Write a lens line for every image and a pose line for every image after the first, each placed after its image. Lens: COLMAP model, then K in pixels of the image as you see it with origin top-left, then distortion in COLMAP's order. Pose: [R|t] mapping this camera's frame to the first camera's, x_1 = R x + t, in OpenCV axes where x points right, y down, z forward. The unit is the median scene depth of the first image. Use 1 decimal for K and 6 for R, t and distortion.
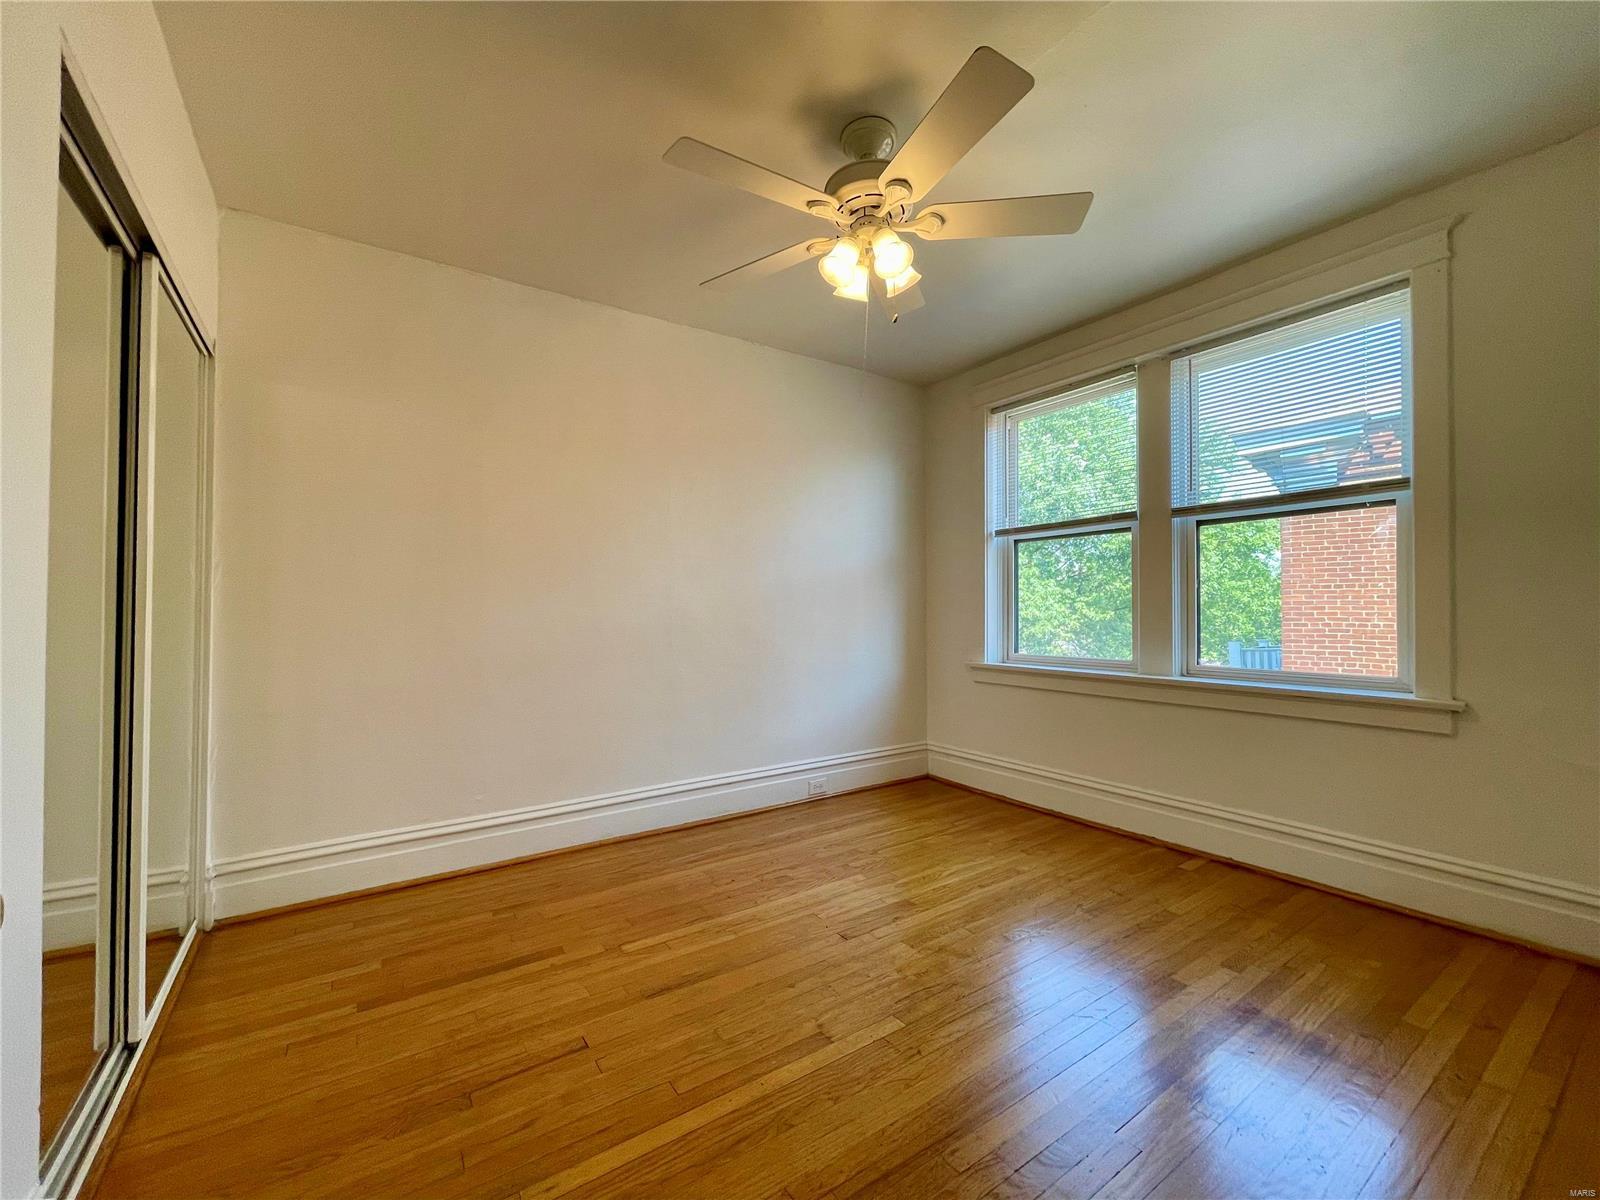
lens RADIAL K [[651.5, 0, 795.0], [0, 651.5, 606.9], [0, 0, 1]] dist [-0.000513, -0.000642]
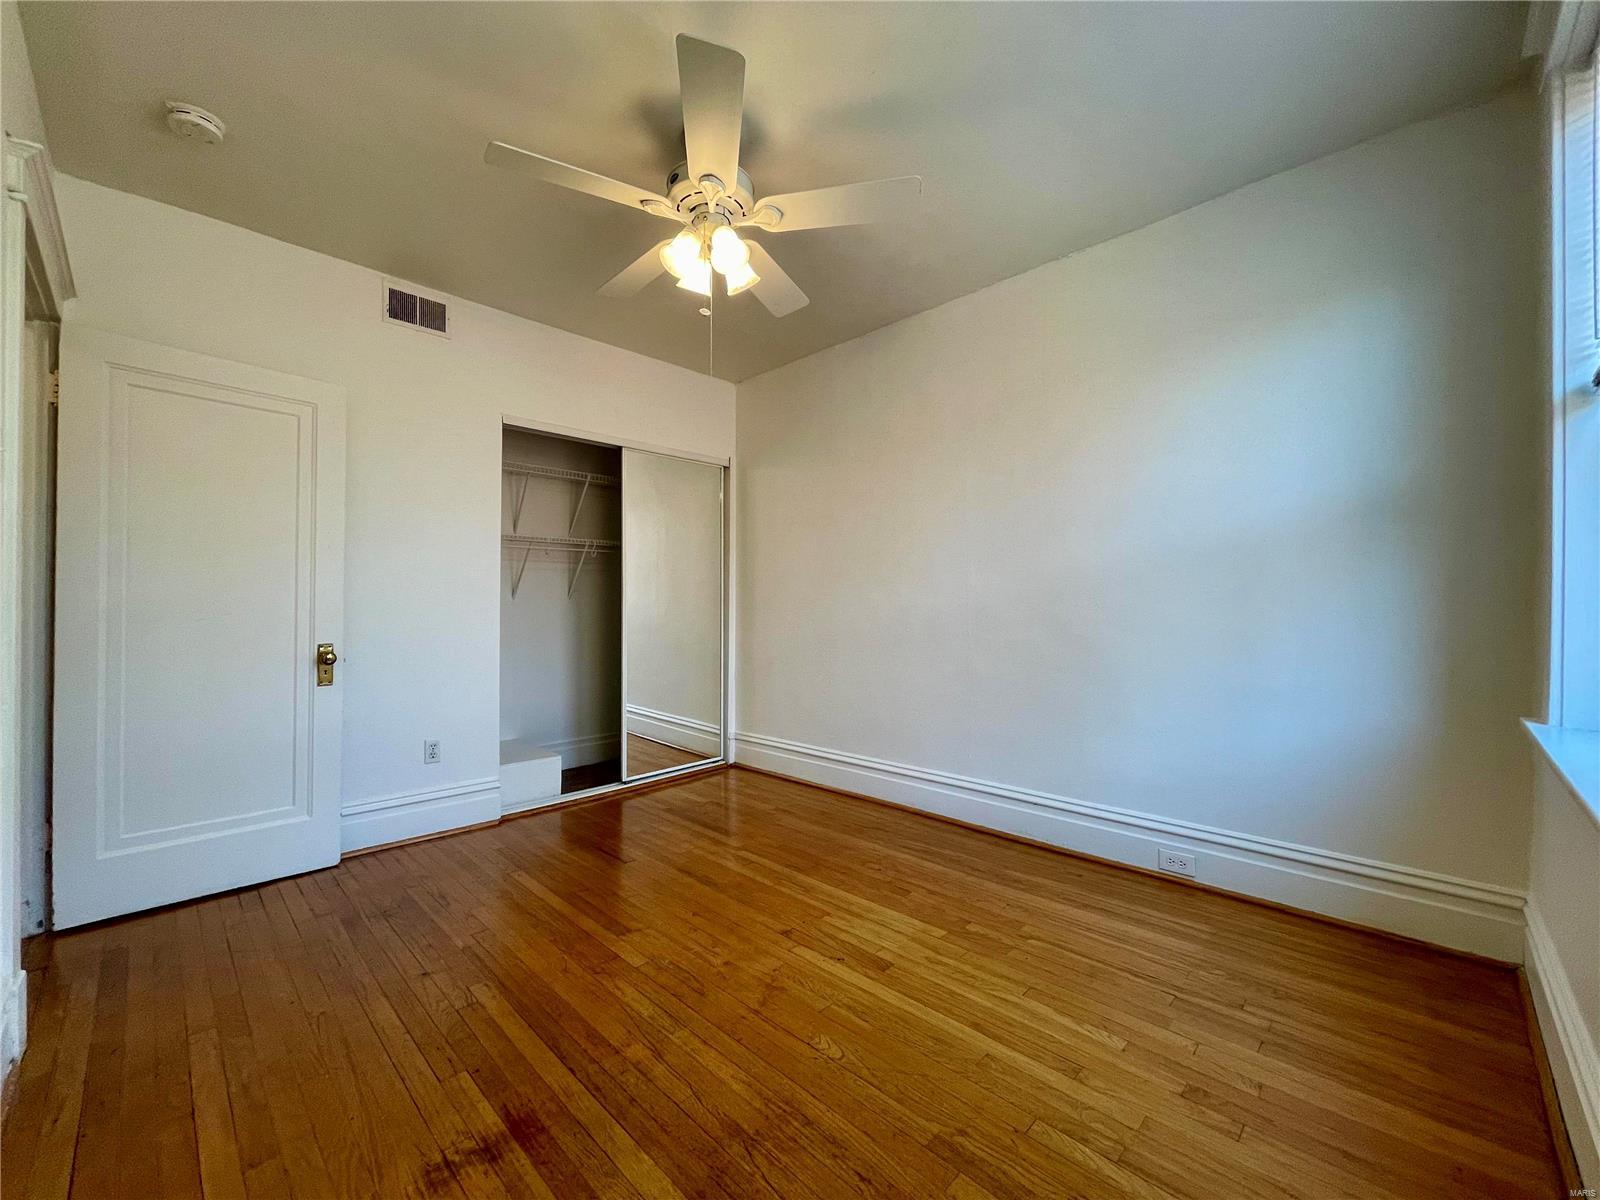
lens RADIAL K [[651.5, 0, 795.0], [0, 651.5, 606.9], [0, 0, 1]] dist [-0.000513, -0.000642]
pose [[0.199669, 0.013858, -0.979766, 0.844656], [0.006037, 0.999864, 0.015372, -0.000740], [0.979845, -0.008985, 0.199558, 0.667608]]
